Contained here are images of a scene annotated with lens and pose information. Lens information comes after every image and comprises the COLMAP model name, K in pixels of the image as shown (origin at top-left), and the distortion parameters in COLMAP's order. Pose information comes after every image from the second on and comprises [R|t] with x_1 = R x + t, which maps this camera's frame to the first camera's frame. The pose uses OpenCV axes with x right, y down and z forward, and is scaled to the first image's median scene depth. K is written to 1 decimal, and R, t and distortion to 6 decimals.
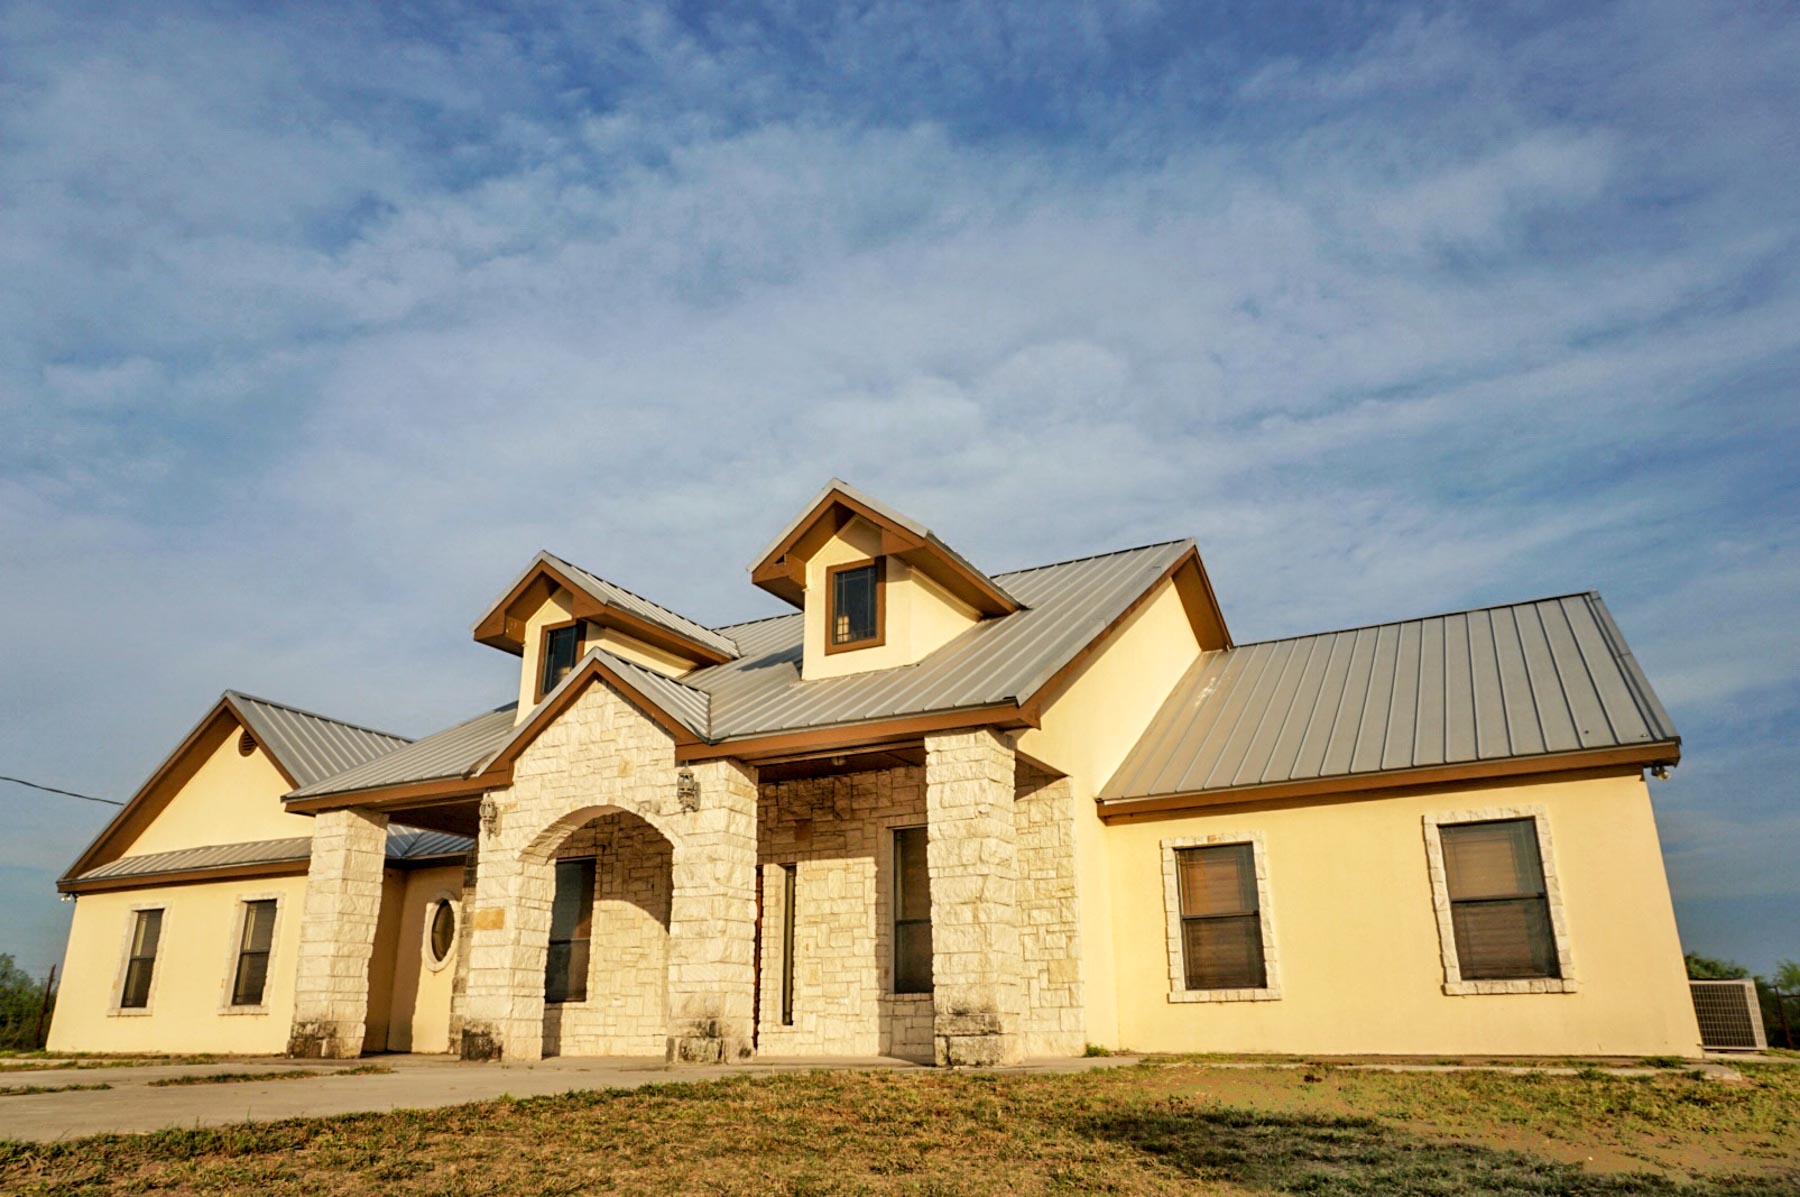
lens RADIAL K [[1218.0, 0, 892.4], [0, 1218.0, 623.1], [0, 0, 1]] dist [-0.031543, -0.000053]
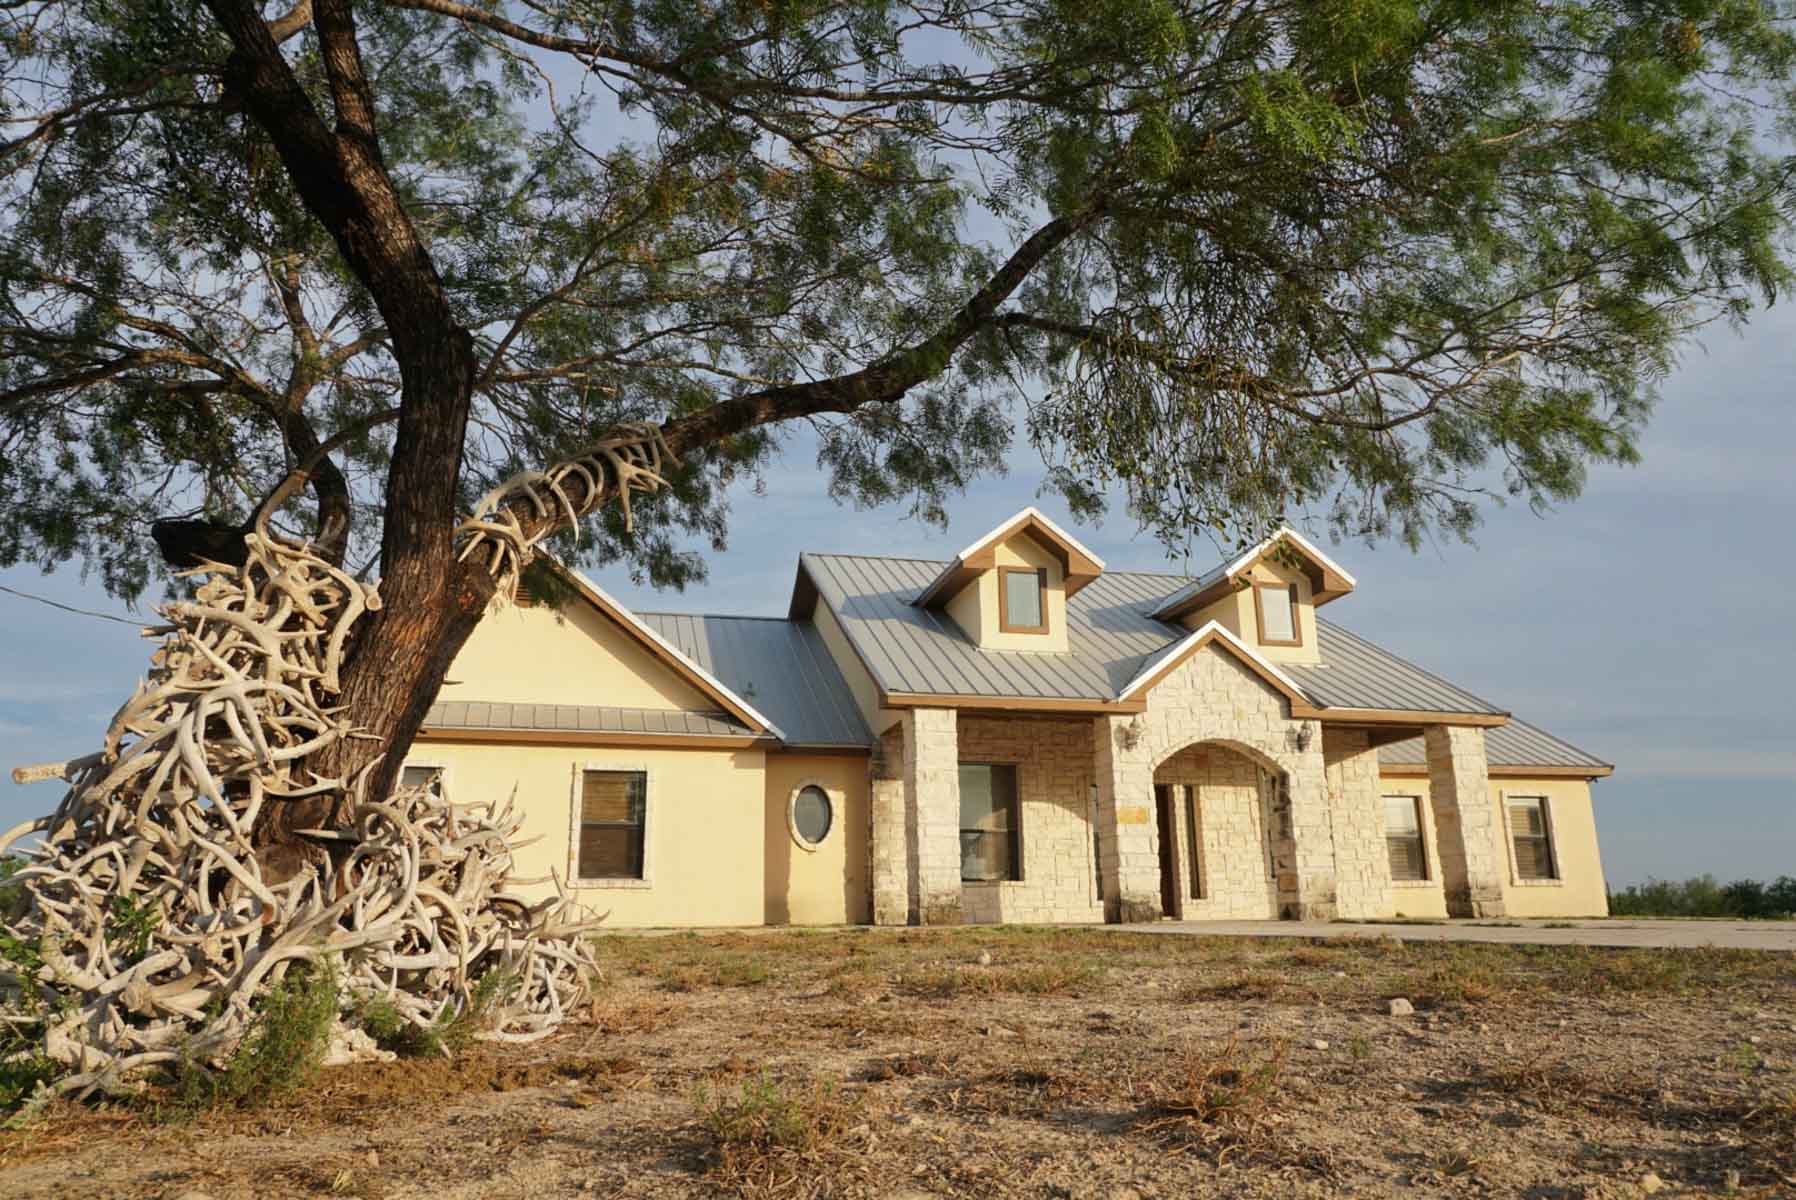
lens RADIAL K [[1215.3, 0, 890.4], [0, 1215.3, 624.5], [0, 0, 1]] dist [-0.031543, -0.000053]
pose [[0.744701, 0.160493, 0.647813, -1.420933], [-0.208356, 0.978049, -0.002789, 0.105641], [-0.634041, -0.132899, 0.761794, 0.214045]]
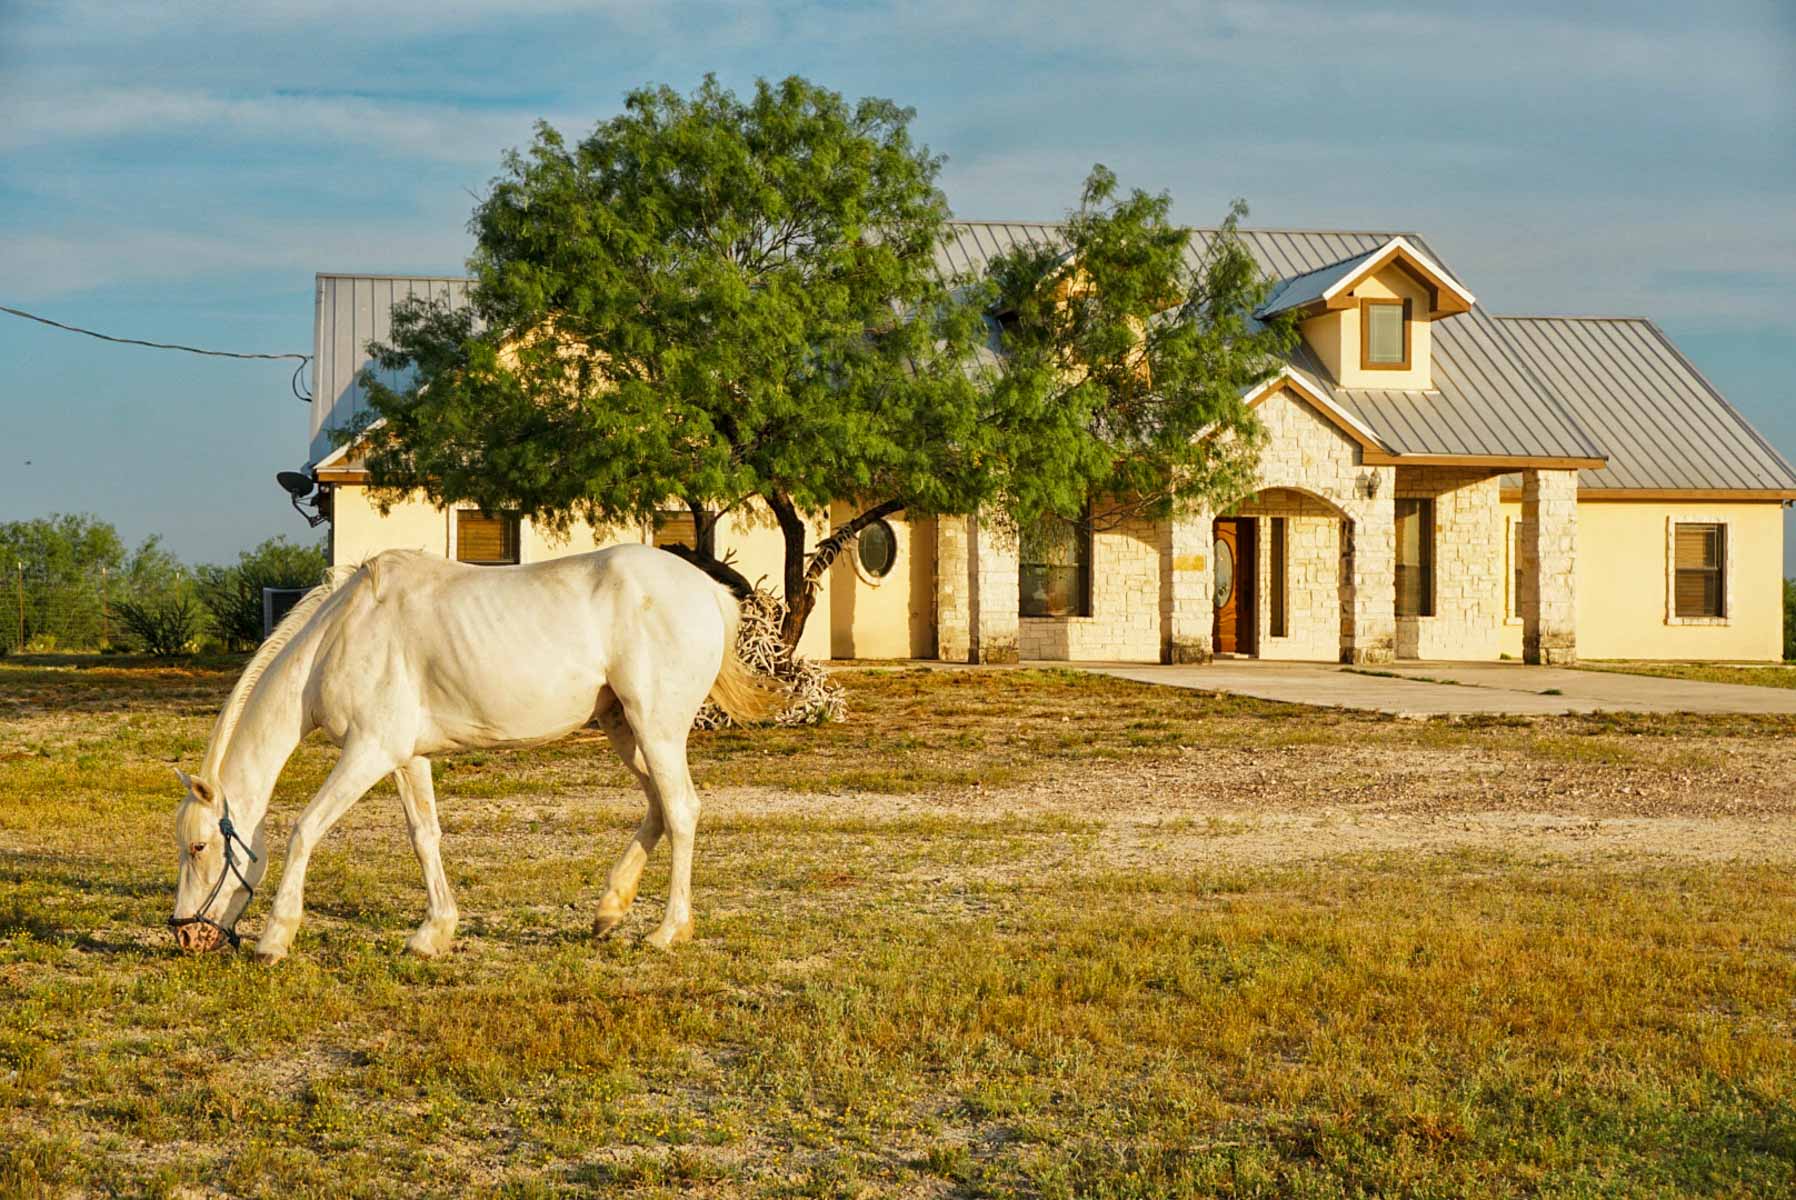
lens RADIAL K [[2842.2, 0, 895.0], [0, 2842.2, 644.5], [0, 0, 1]] dist [0.019690, -0.019386]
pose [[0.768552, -0.000039, 0.639788, -2.621124], [-0.213446, 0.942692, 0.256463, -0.407168], [-0.603133, -0.333665, 0.724499, -1.107363]]
